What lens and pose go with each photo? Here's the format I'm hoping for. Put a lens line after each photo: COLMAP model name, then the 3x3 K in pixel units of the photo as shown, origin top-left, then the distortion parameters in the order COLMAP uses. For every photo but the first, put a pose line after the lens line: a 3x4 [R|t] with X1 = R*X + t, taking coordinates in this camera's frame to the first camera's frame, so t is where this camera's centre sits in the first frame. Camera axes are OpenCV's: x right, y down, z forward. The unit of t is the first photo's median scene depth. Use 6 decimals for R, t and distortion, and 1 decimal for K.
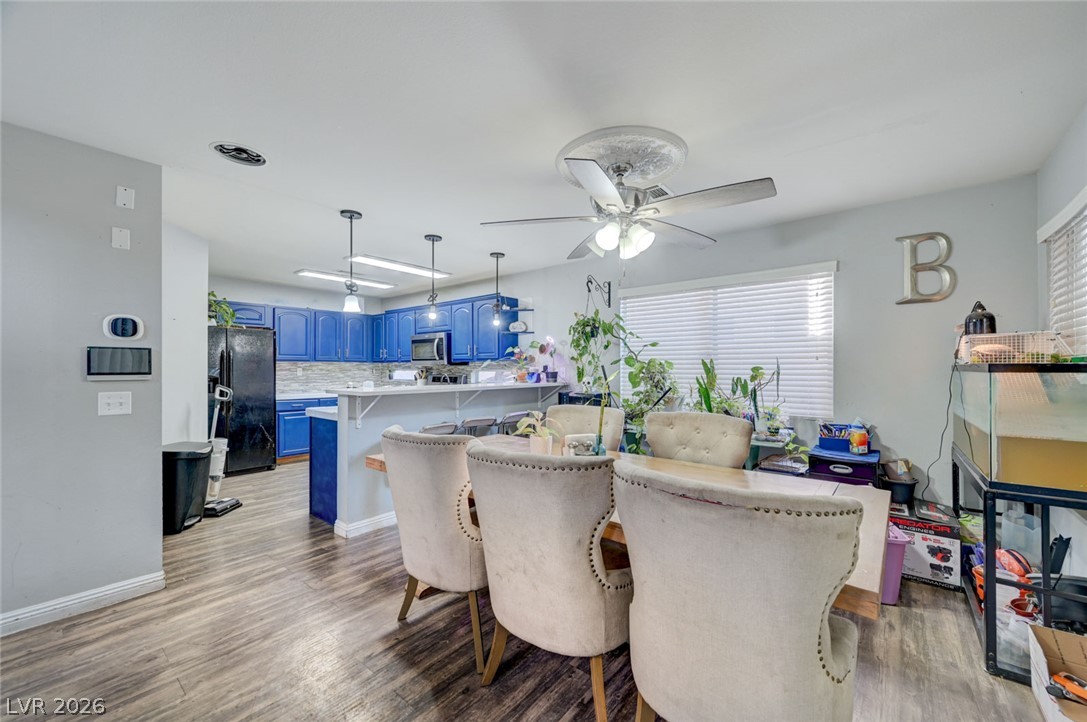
lens RADIAL K [[429.2, 0, 539.1], [0, 429.2, 370.3], [0, 0, 1]] dist [0.000379, 0.000304]
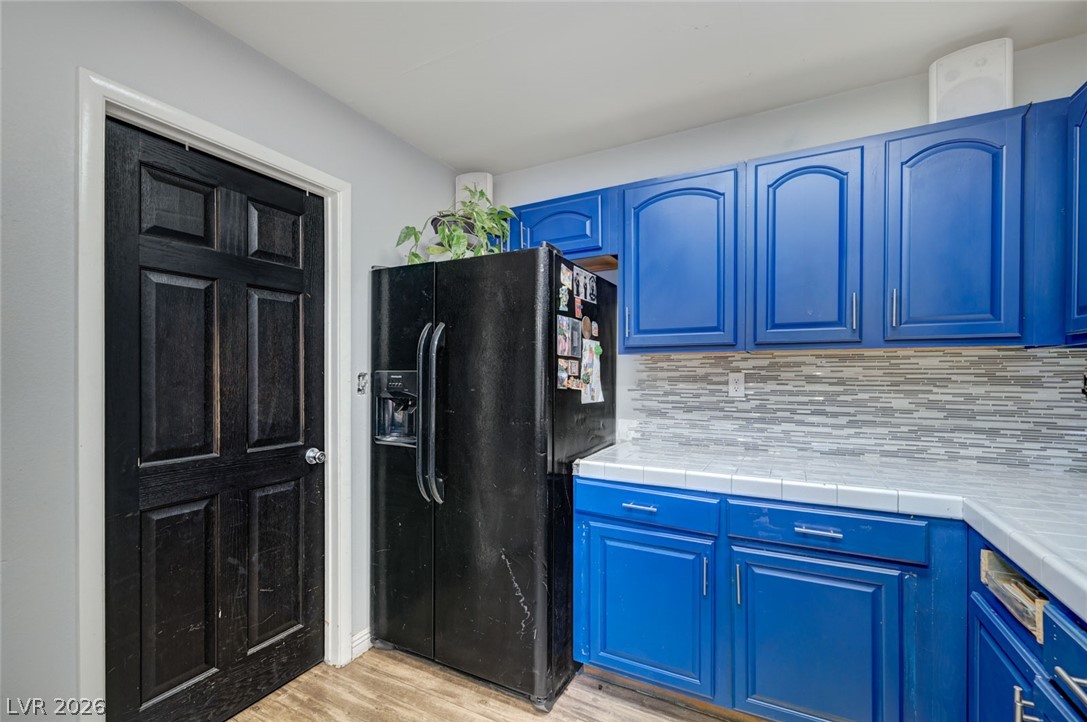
lens RADIAL K [[455.0, 0, 550.2], [0, 455.0, 375.8], [0, 0, 1]] dist [0.002196, 0.000422]
pose [[0.218102, 0.003746, -0.975919, -0.260487], [-0.006937, 0.999973, 0.002288, -0.003103], [0.975901, 0.006271, 0.218122, 0.796820]]
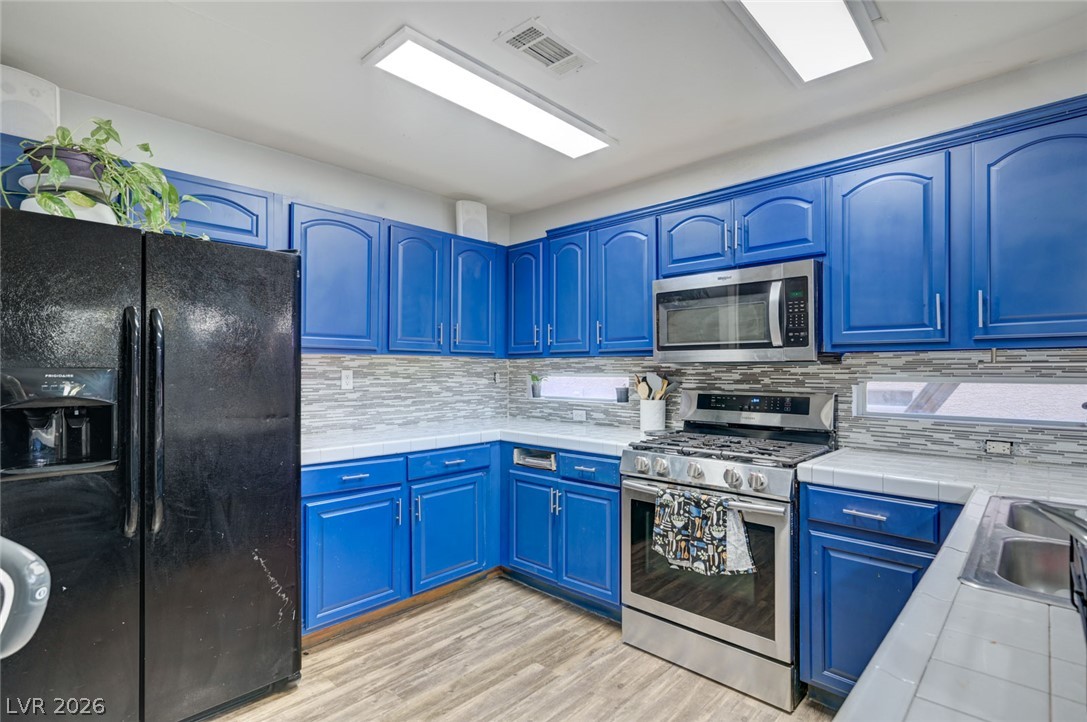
lens RADIAL K [[530.6, 0, 545.5], [0, 530.6, 364.5], [0, 0, 1]] dist [0.004229, 0.000281]
pose [[0.998076, 0.000925, -0.061994, -0.344418], [-0.001947, 0.999863, -0.016424, -0.003124], [0.061970, 0.016513, 0.997941, 0.519698]]
